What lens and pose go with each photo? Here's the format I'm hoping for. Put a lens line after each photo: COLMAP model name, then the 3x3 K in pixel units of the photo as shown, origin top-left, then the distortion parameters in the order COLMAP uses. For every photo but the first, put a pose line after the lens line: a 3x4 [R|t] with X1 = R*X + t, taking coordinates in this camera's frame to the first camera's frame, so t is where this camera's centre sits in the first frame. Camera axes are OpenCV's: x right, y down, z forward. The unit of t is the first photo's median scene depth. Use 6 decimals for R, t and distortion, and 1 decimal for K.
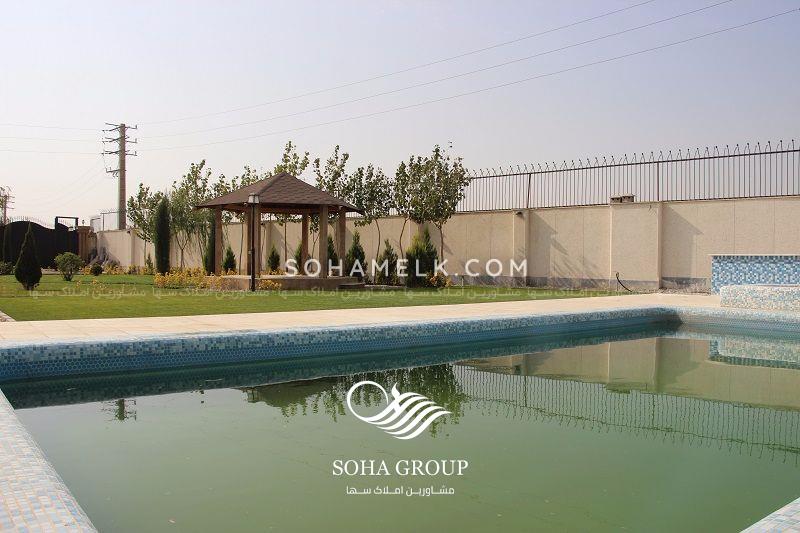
lens RADIAL K [[647.8, 0, 419.6], [0, 647.8, 264.8], [0, 0, 1]] dist [-0.160662, 0.104764]
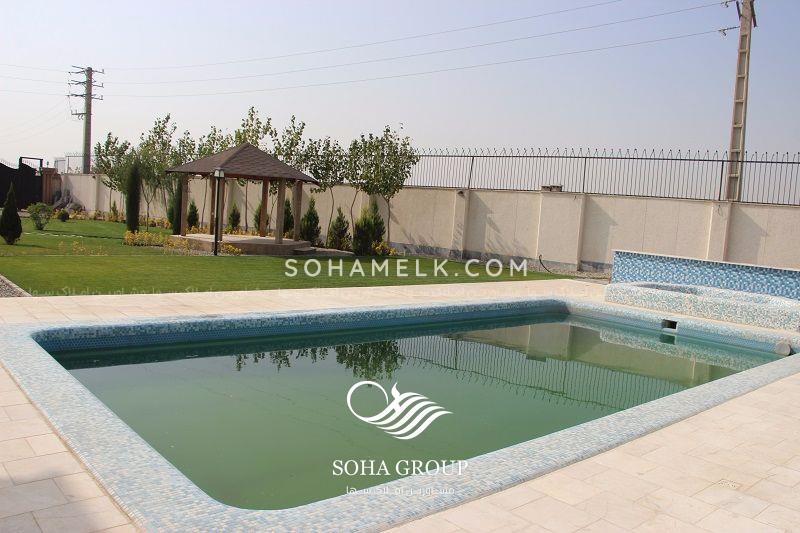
lens RADIAL K [[647.8, 0, 419.6], [0, 647.8, 264.8], [0, 0, 1]] dist [-0.160662, 0.104764]
pose [[0.996250, 0.056888, 0.065190, 0.019829], [-0.062108, 0.994772, 0.081062, -0.041907], [-0.060238, -0.084807, 0.994575, -0.105627]]
